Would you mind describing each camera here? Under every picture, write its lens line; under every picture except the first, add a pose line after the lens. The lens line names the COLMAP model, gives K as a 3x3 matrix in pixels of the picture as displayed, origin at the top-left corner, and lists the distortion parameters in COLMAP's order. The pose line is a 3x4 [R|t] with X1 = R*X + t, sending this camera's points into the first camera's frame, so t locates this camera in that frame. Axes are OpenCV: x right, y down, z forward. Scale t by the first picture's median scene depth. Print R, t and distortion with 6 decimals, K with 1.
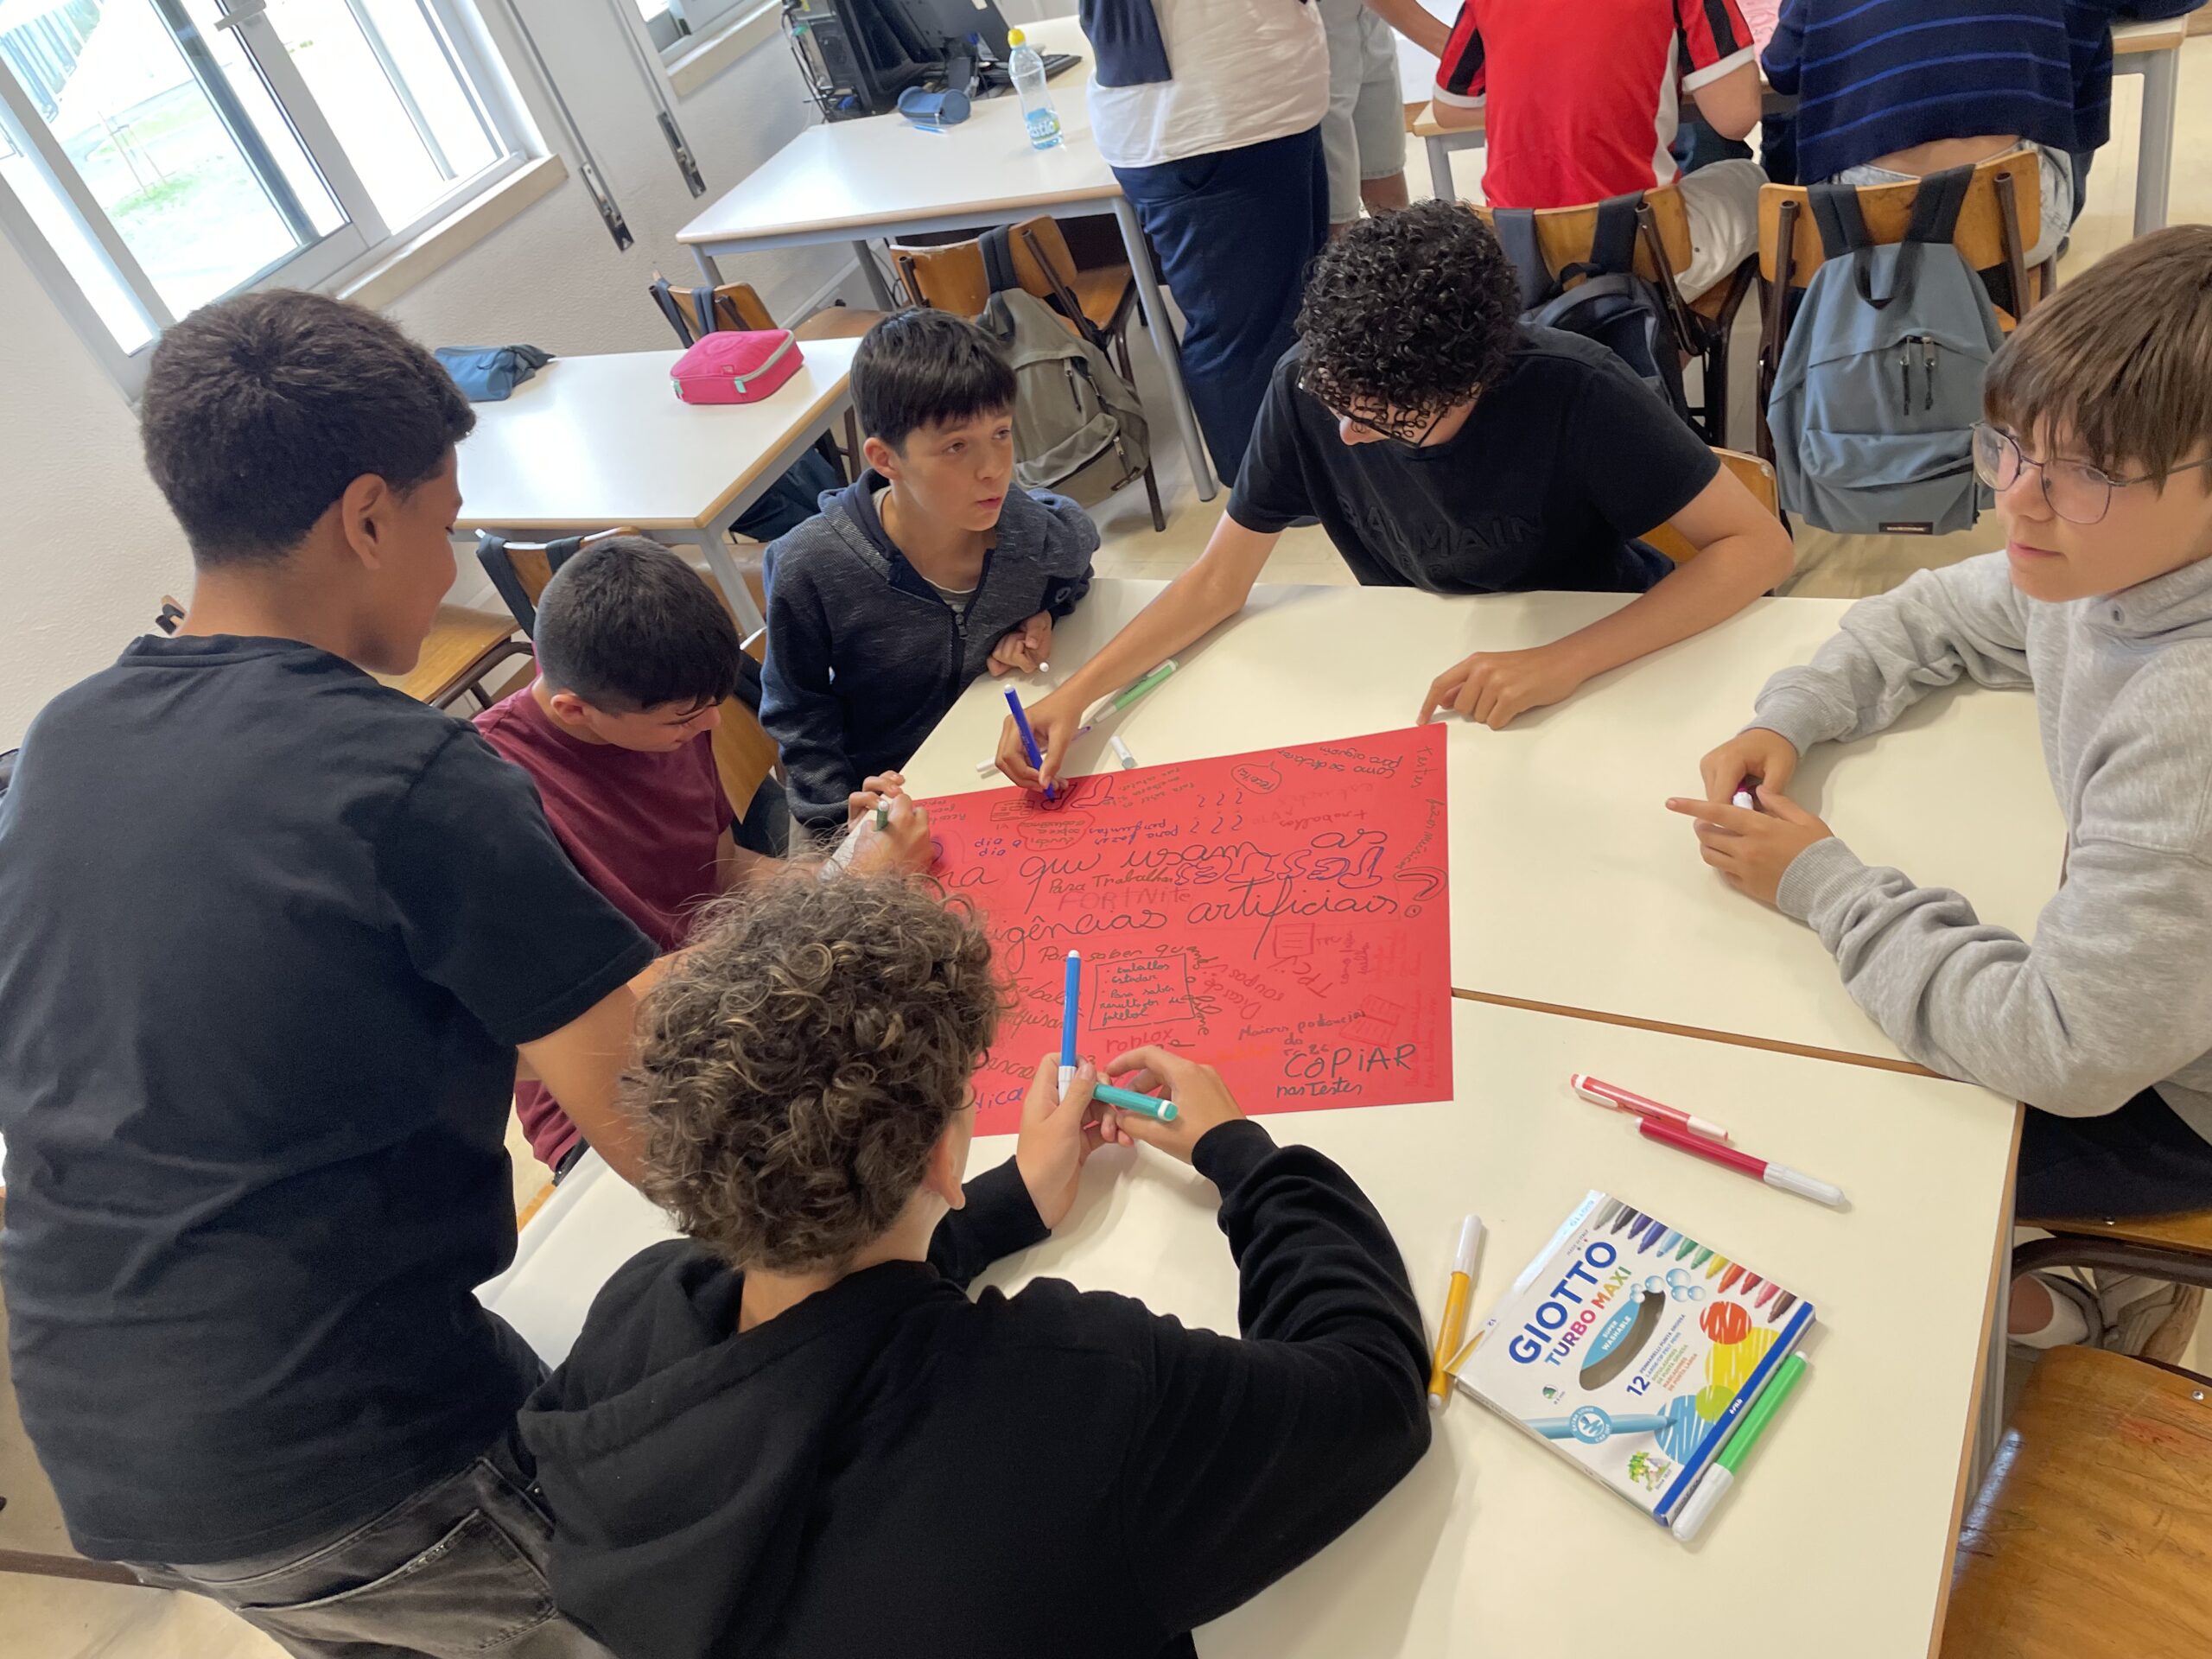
lens RADIAL K [[1654.3, 0, 1106.5], [0, 1654.3, 825.5], [0, 0, 1]] dist [0.048856, -0.002772]
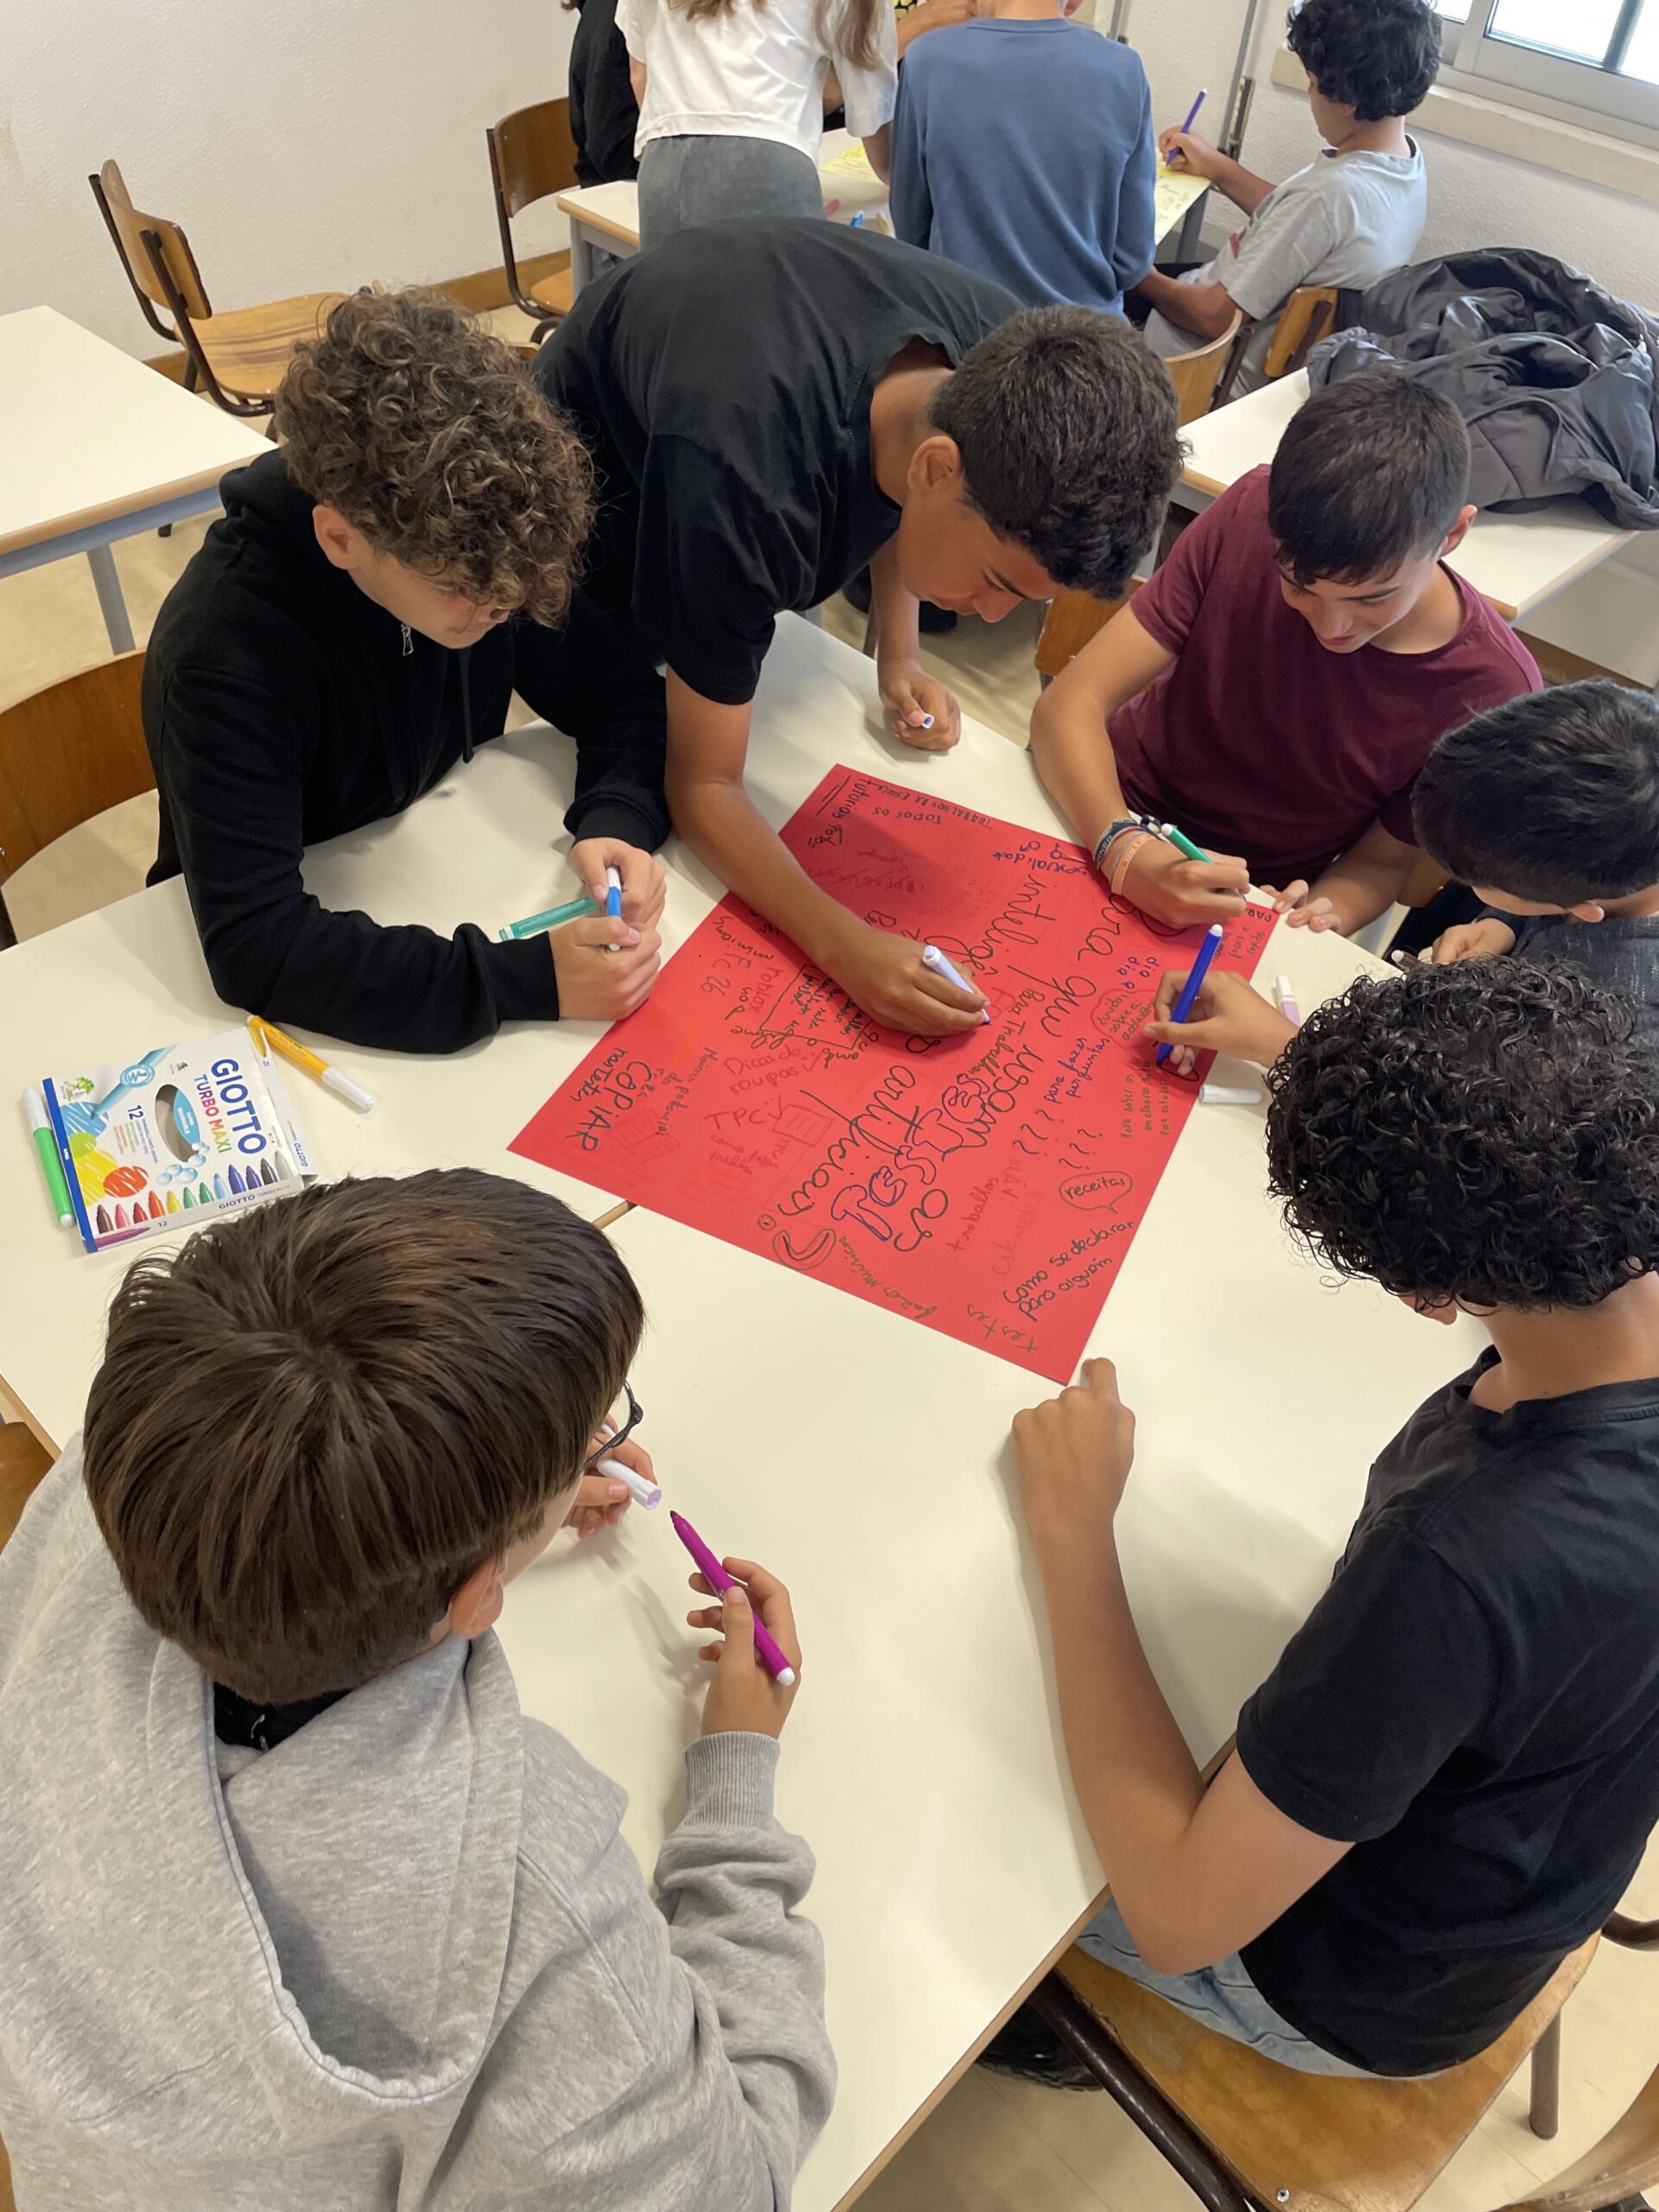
lens RADIAL K [[1654.3, 0, 822.7], [0, 1654.3, 1107.9], [0, 0, 1]] dist [0.048856, -0.002772]
pose [[-0.306064, 0.832124, -0.462487, 0.674263], [-0.601419, 0.207582, 0.771495, -0.824431], [0.737983, 0.514276, 0.436922, 0.793978]]
